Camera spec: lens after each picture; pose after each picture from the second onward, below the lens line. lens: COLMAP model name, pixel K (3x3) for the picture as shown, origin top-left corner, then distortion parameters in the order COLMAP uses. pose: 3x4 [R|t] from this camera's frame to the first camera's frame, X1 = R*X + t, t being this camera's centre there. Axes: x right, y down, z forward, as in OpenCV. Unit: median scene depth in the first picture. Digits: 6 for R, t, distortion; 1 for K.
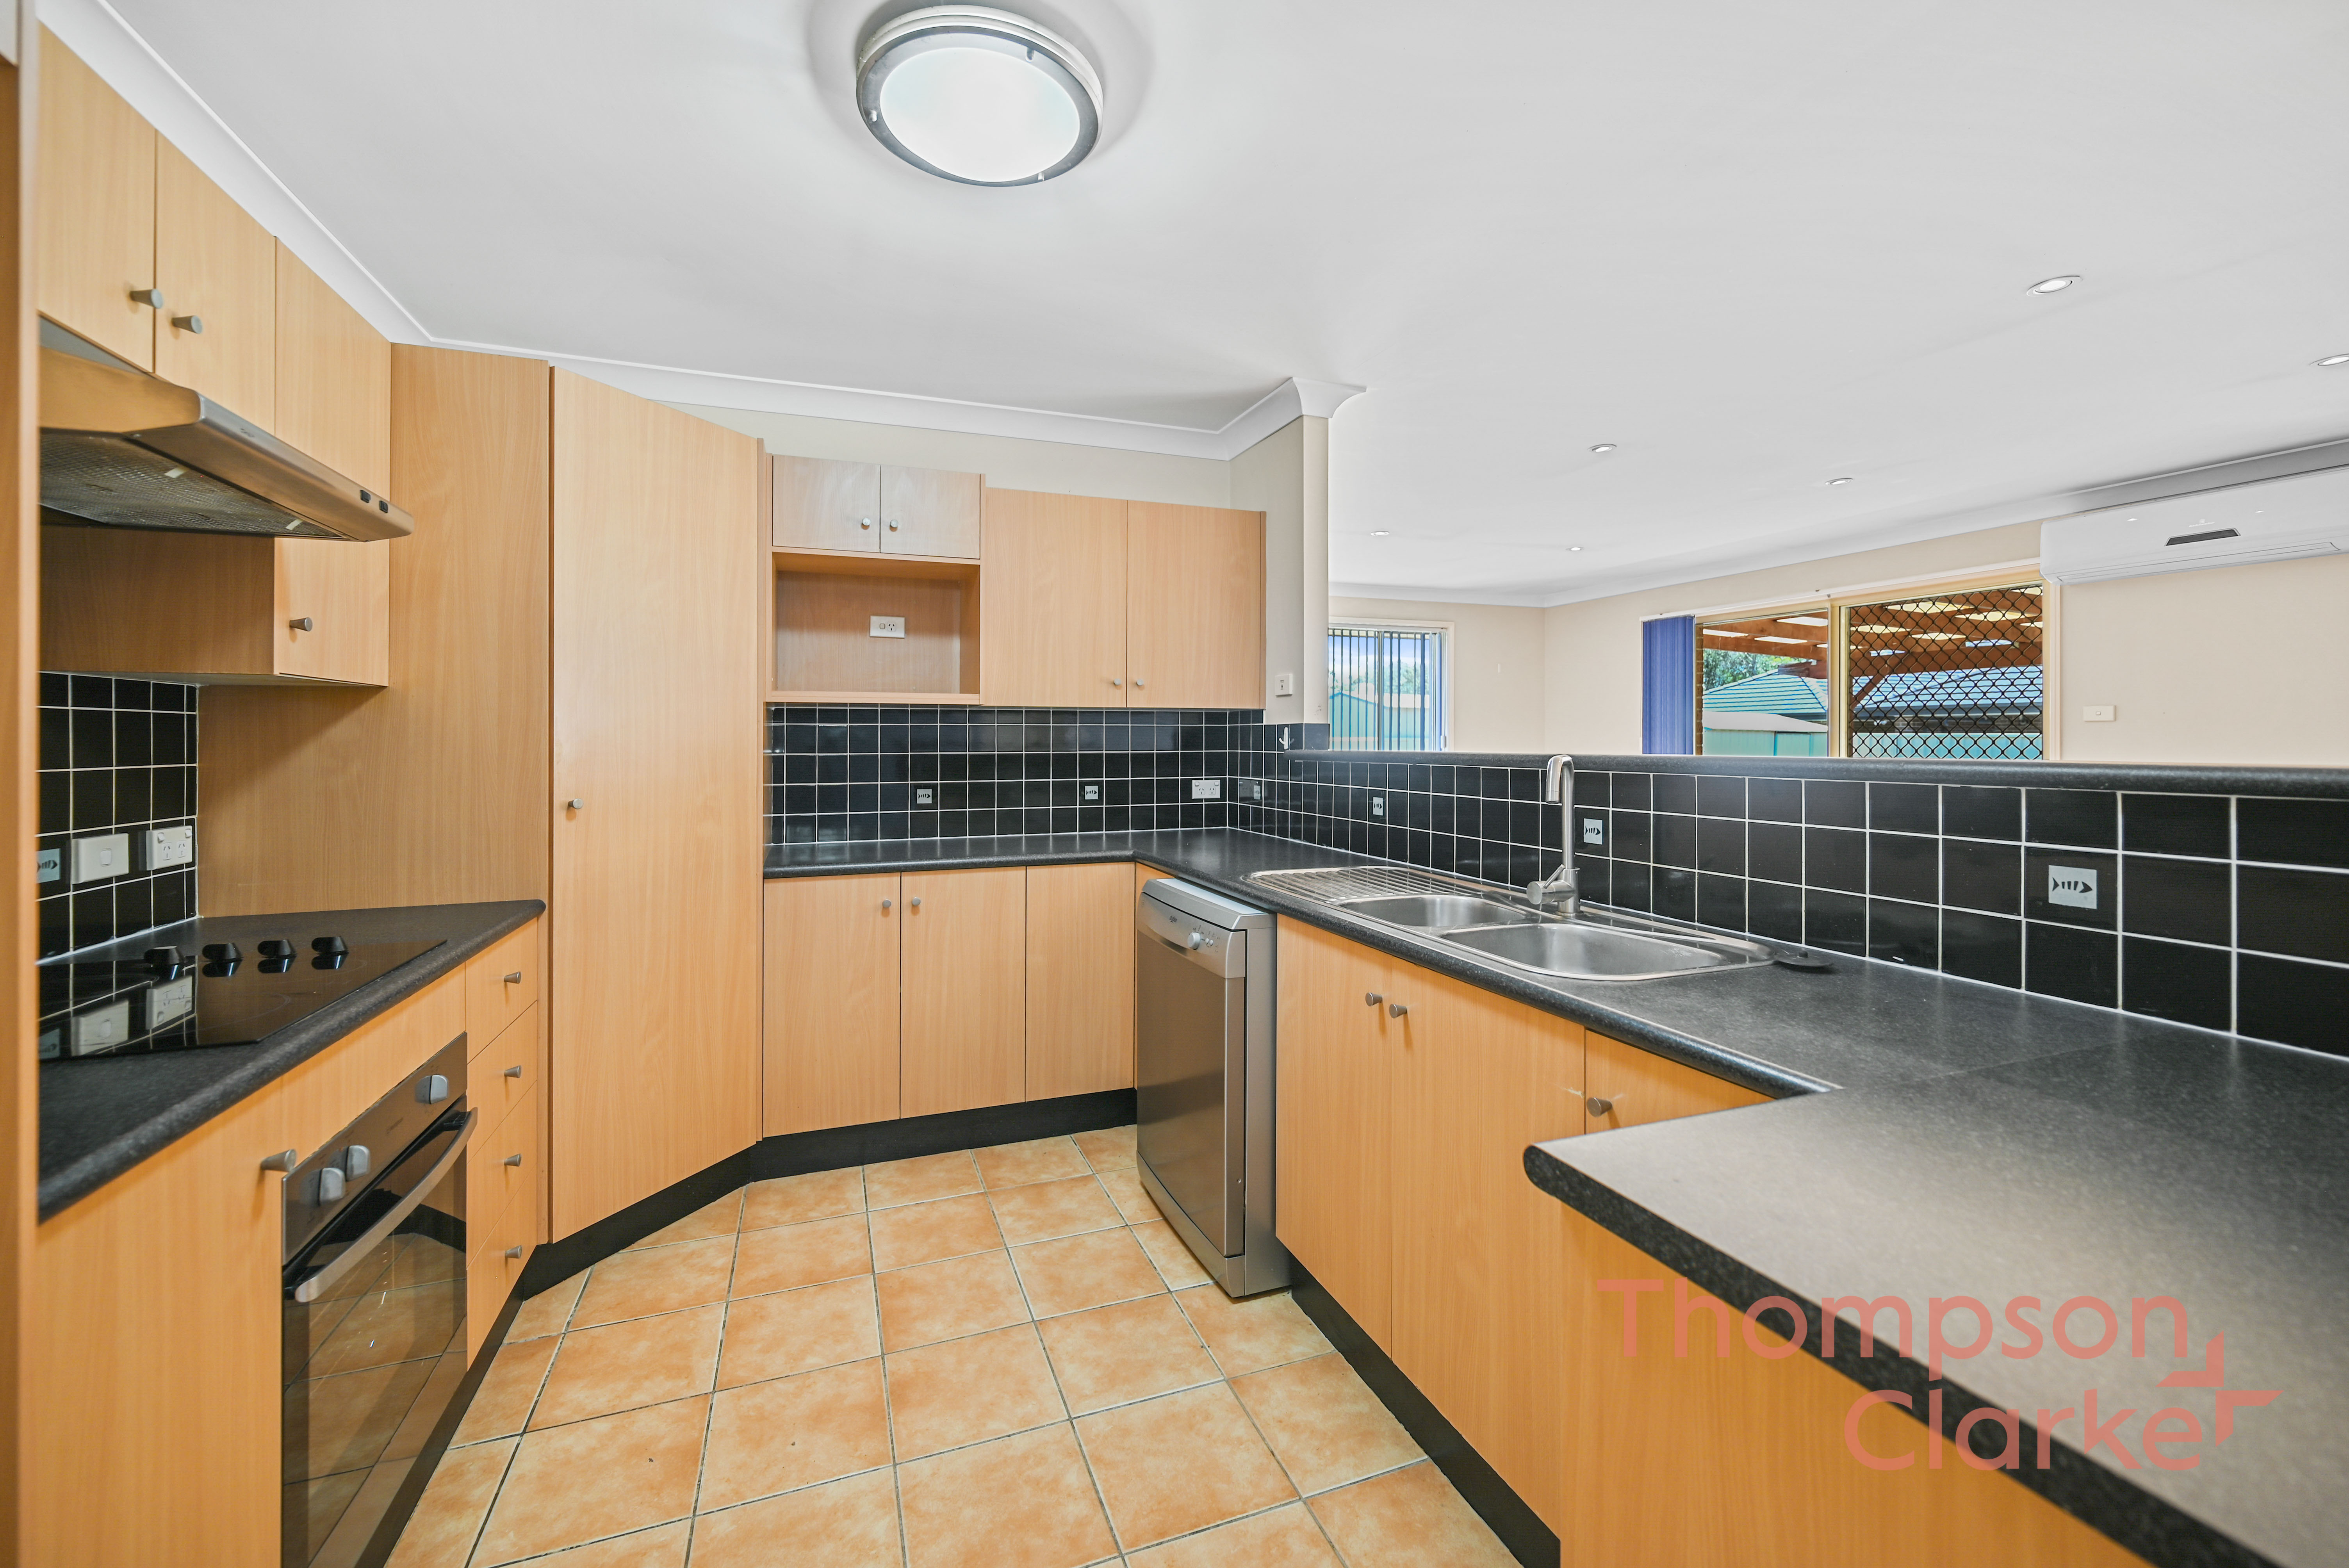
lens RADIAL K [[975.3, 0, 1169.2], [0, 975.3, 748.0], [0, 0, 1]] dist [-0.001333, -0.000117]
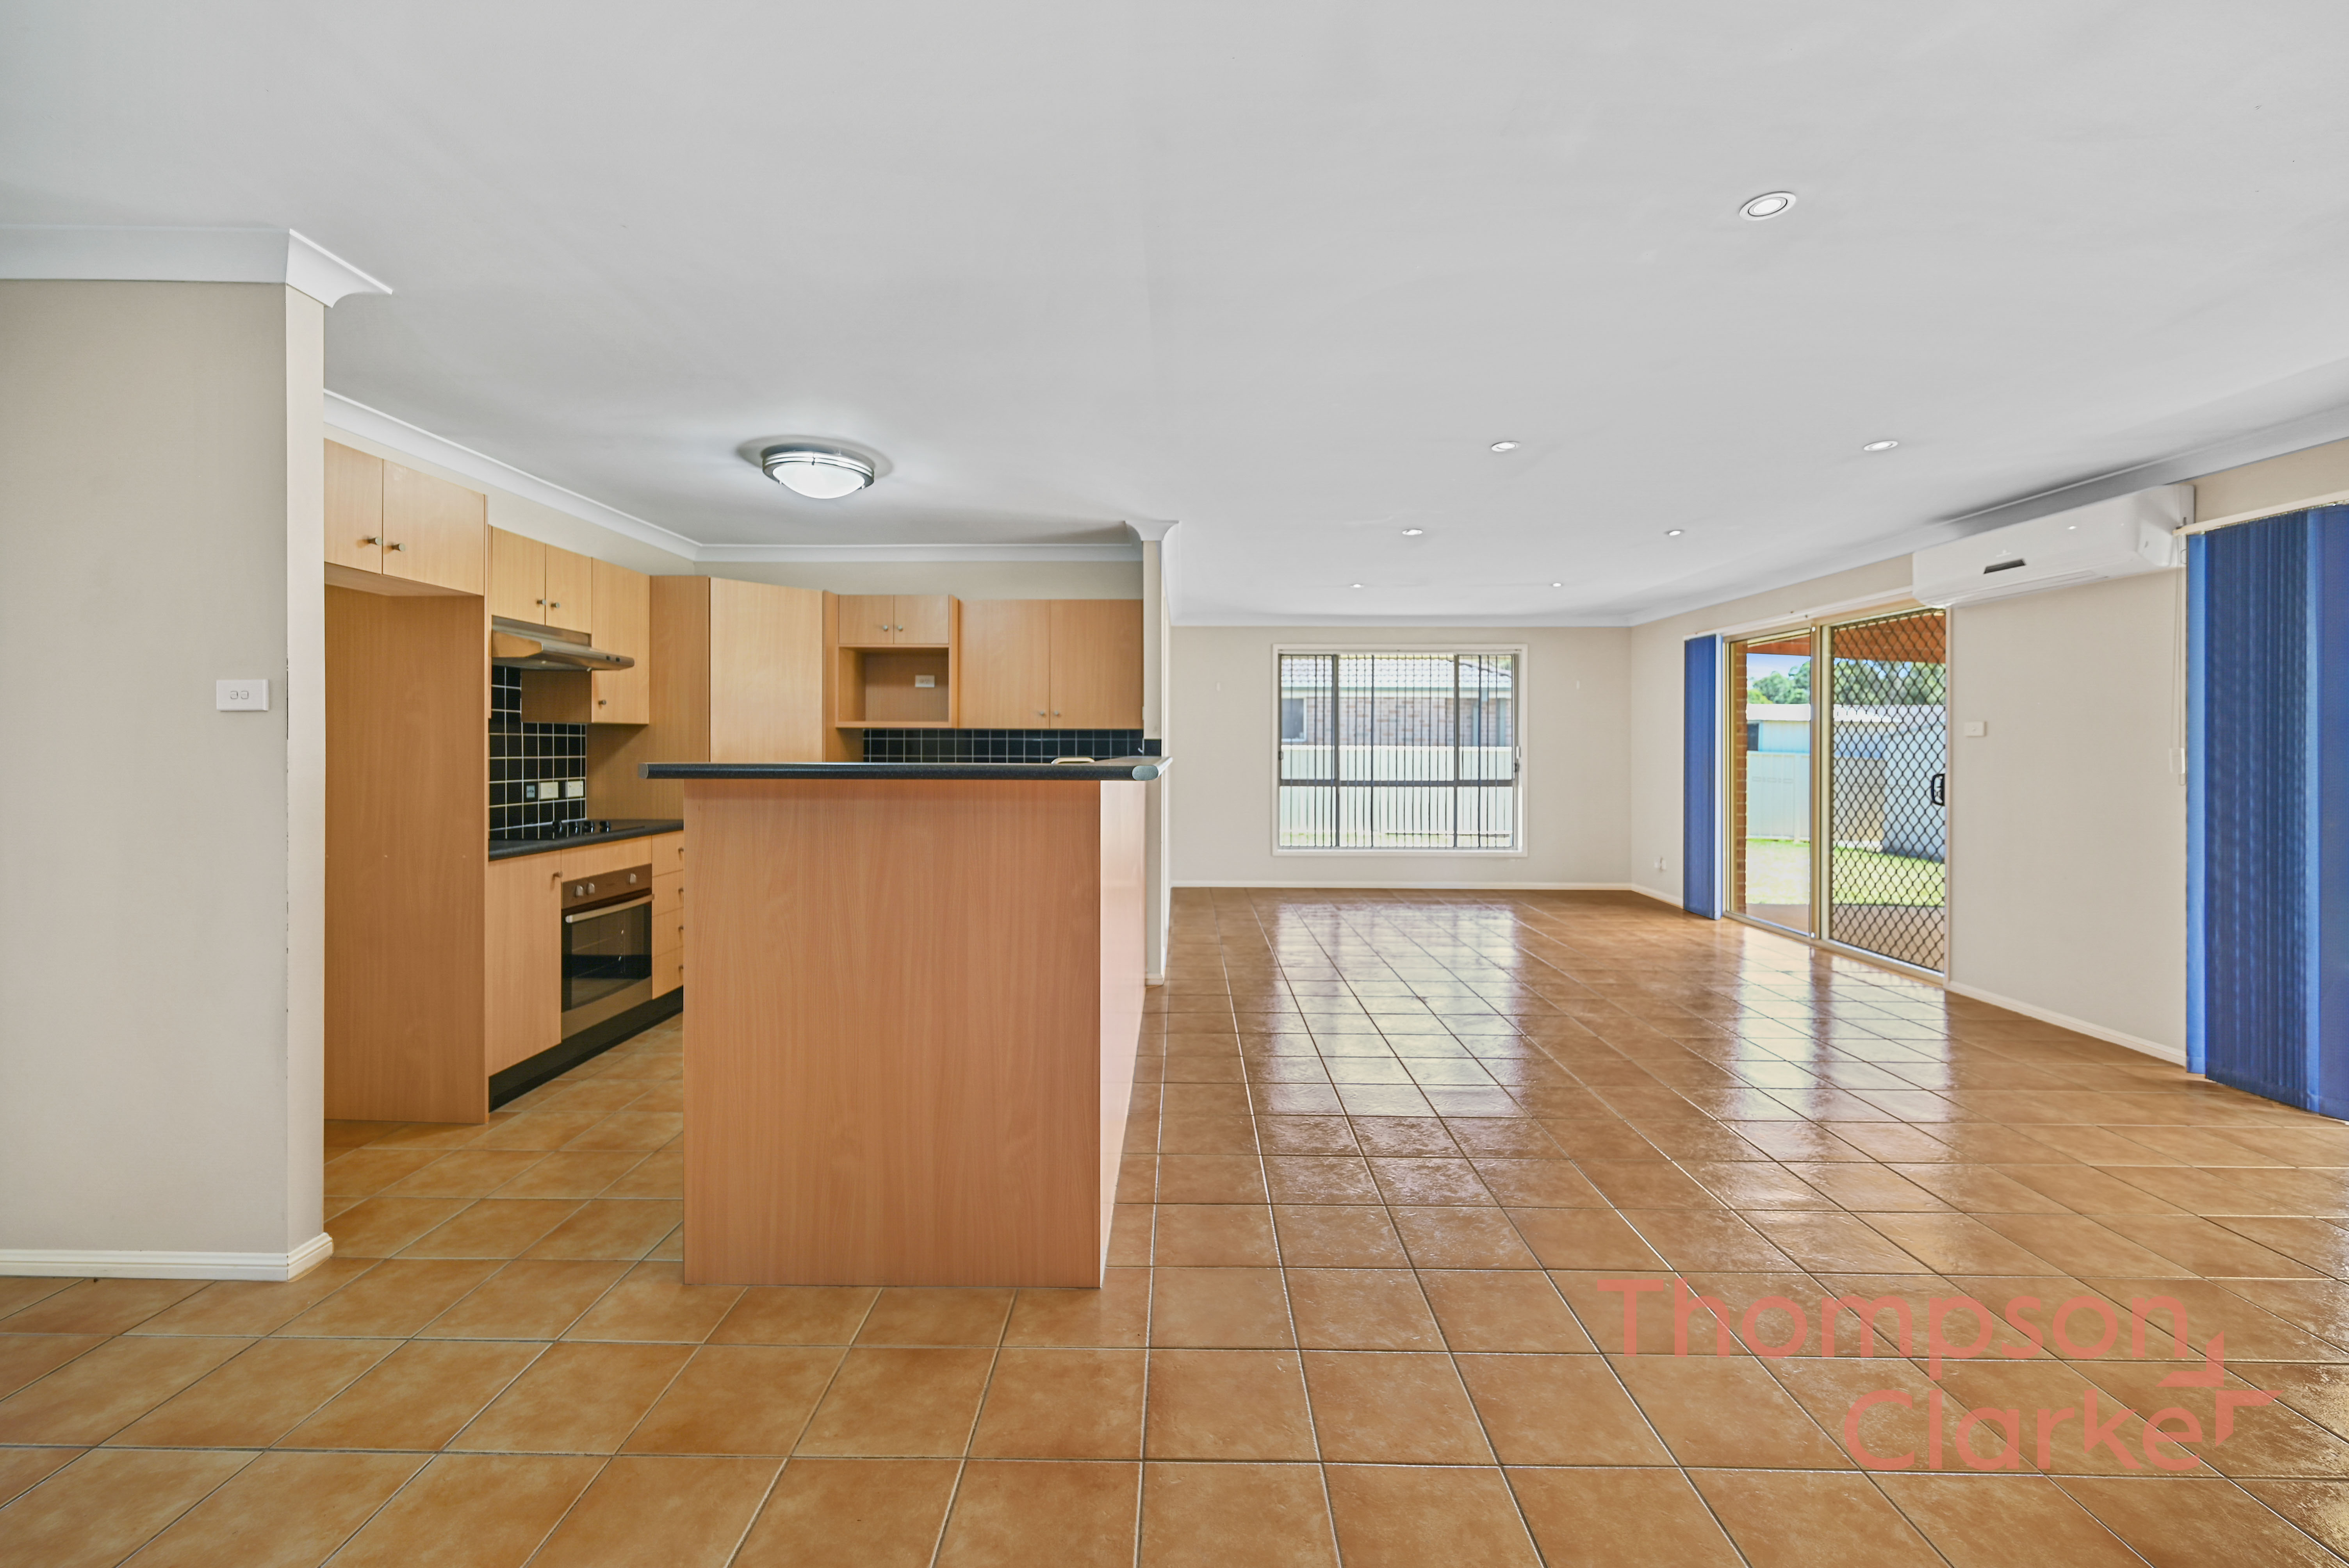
lens RADIAL K [[950.7, 0, 1172.0], [0, 950.7, 763.2], [0, 0, 1]] dist [0.002620, 0.000261]
pose [[0.938451, 0.009367, -0.345286, 1.258512], [-0.005916, 0.999921, 0.011047, -0.001435], [0.345363, -0.008324, 0.938432, -0.766801]]
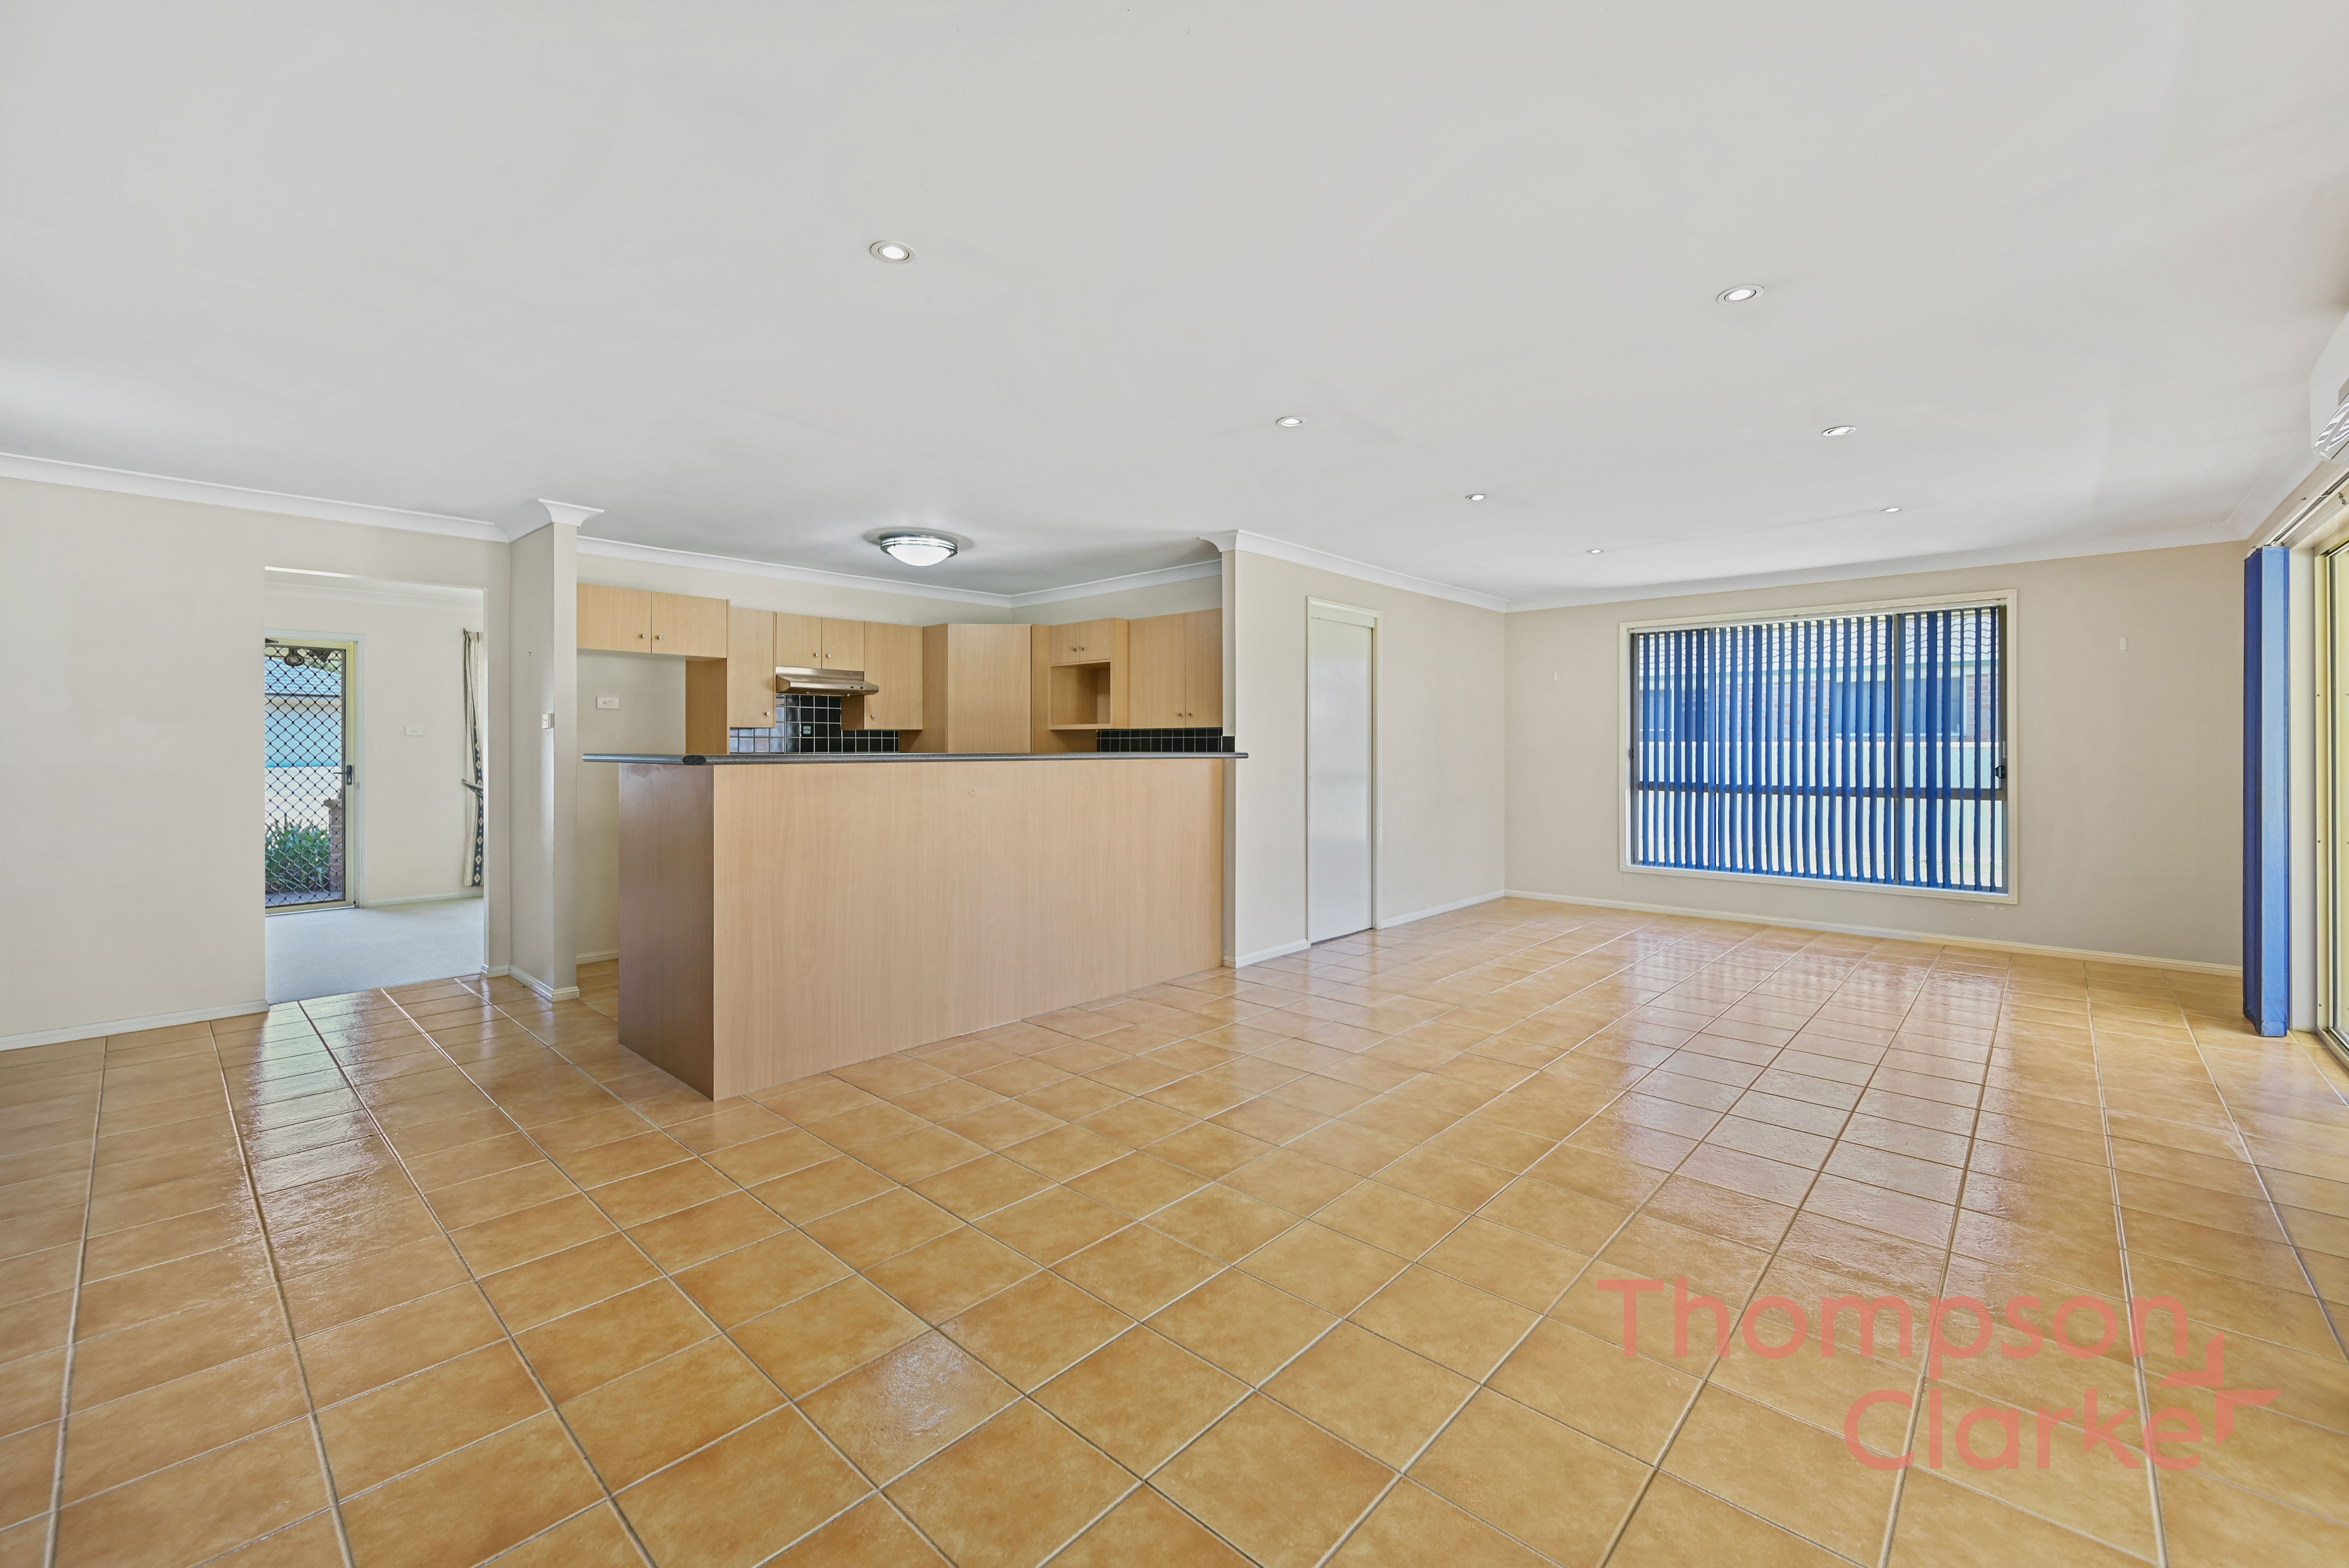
lens RADIAL K [[956.8, 0, 1177.3], [0, 956.8, 739.2], [0, 0, 1]] dist [0.001947, 0.000040]
pose [[0.467335, -0.004069, -0.884071, 2.800675], [-0.005505, 0.999957, -0.007512, -0.009269], [0.884063, 0.008377, 0.467293, 0.242444]]
